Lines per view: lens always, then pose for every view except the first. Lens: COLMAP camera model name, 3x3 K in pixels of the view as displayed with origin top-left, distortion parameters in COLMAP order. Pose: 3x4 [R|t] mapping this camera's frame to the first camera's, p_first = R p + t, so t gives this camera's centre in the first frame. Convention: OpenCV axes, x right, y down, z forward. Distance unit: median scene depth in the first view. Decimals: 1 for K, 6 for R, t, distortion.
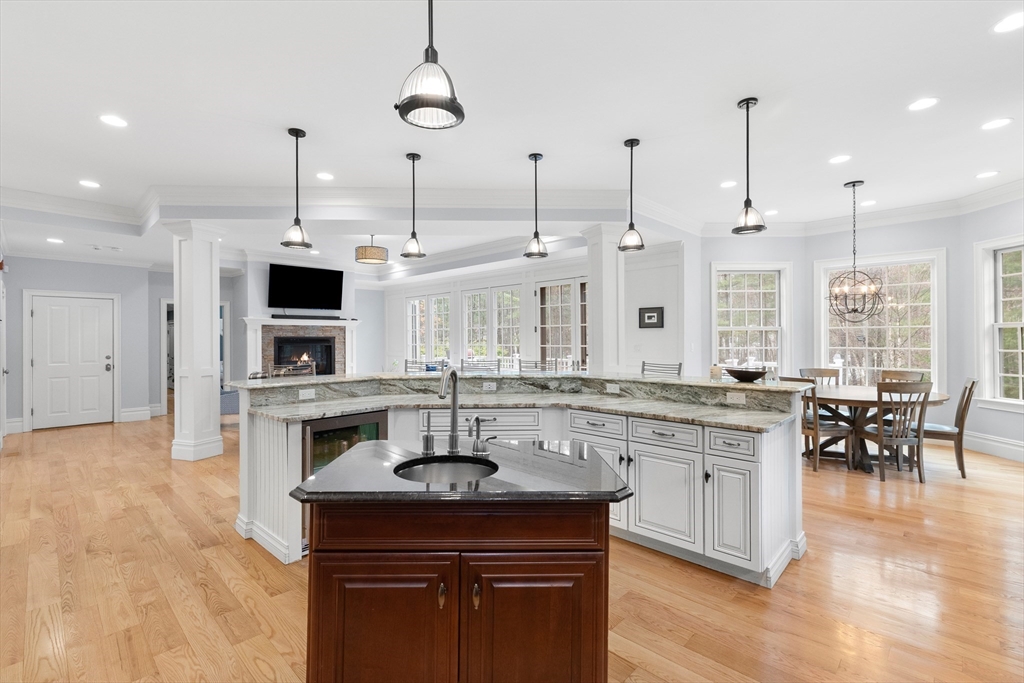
lens RADIAL K [[460.8, 0, 516.2], [0, 460.8, 336.9], [0, 0, 1]] dist [0.004358, 0.000664]
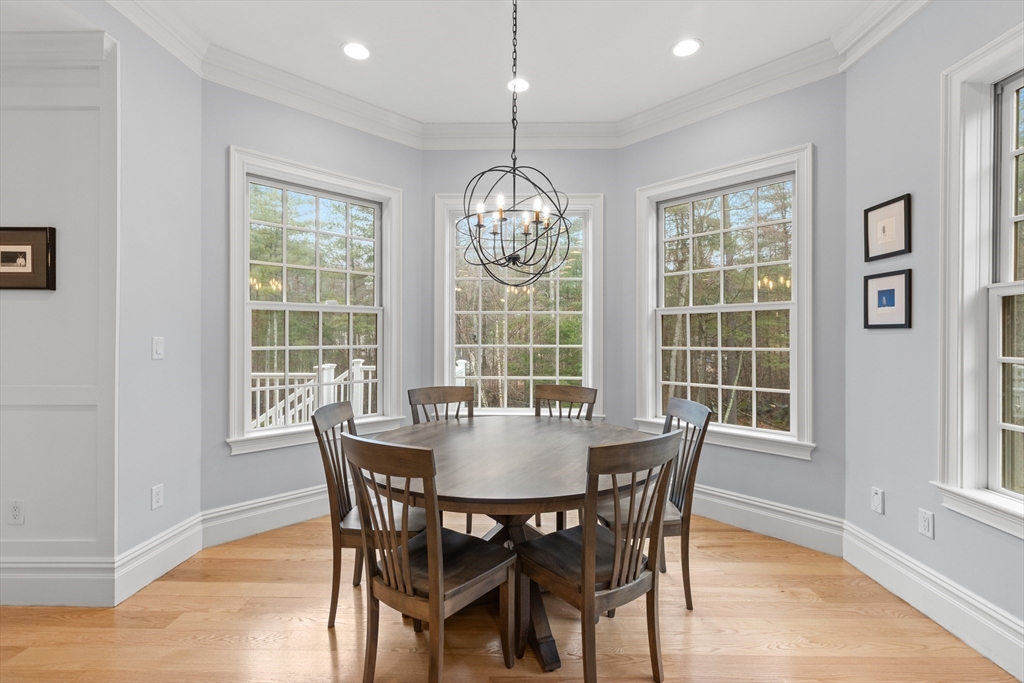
lens RADIAL K [[460.8, 0, 516.2], [0, 460.8, 336.9], [0, 0, 1]] dist [0.004358, 0.000664]
pose [[0.735514, 0.006450, 0.677479, 0.394736], [-0.007567, 0.999971, -0.001305, 0.014568], [-0.677468, -0.004167, 0.735541, 0.606911]]
